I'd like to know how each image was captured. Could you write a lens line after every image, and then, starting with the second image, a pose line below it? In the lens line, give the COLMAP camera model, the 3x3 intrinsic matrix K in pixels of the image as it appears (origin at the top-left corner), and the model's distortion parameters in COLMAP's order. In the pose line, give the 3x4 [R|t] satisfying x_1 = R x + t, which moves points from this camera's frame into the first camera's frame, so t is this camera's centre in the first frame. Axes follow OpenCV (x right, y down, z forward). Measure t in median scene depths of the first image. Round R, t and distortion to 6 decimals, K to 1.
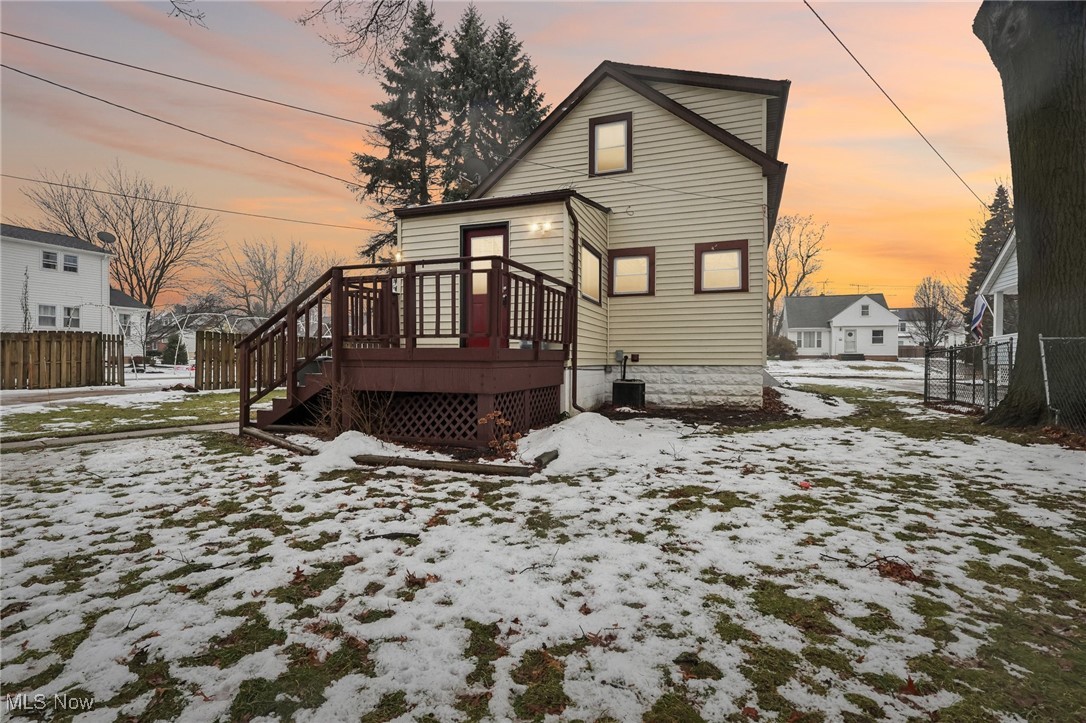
lens RADIAL K [[523.0, 0, 543.0], [0, 523.0, 361.5], [0, 0, 1]] dist [-0.000475, -0.000062]
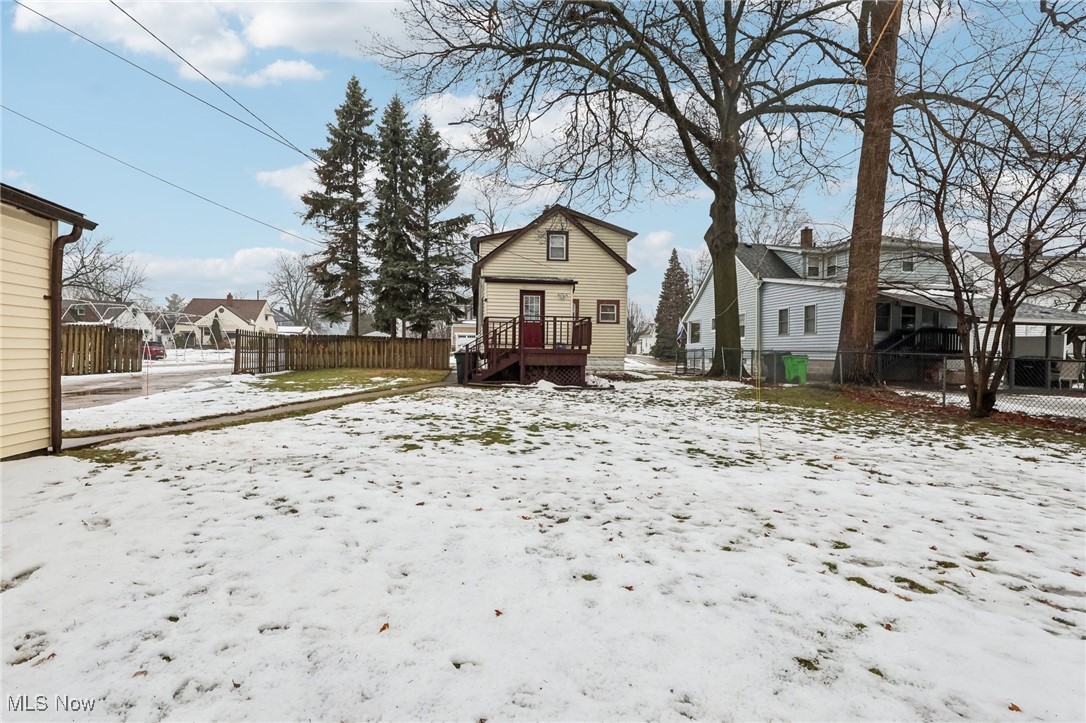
lens RADIAL K [[523.0, 0, 543.0], [0, 523.0, 361.5], [0, 0, 1]] dist [-0.000475, -0.000062]
pose [[0.862630, -0.005134, 0.505809, -0.943311], [-0.001776, 0.999912, 0.013177, -0.000933], [-0.505832, -0.012265, 0.862545, -0.699298]]
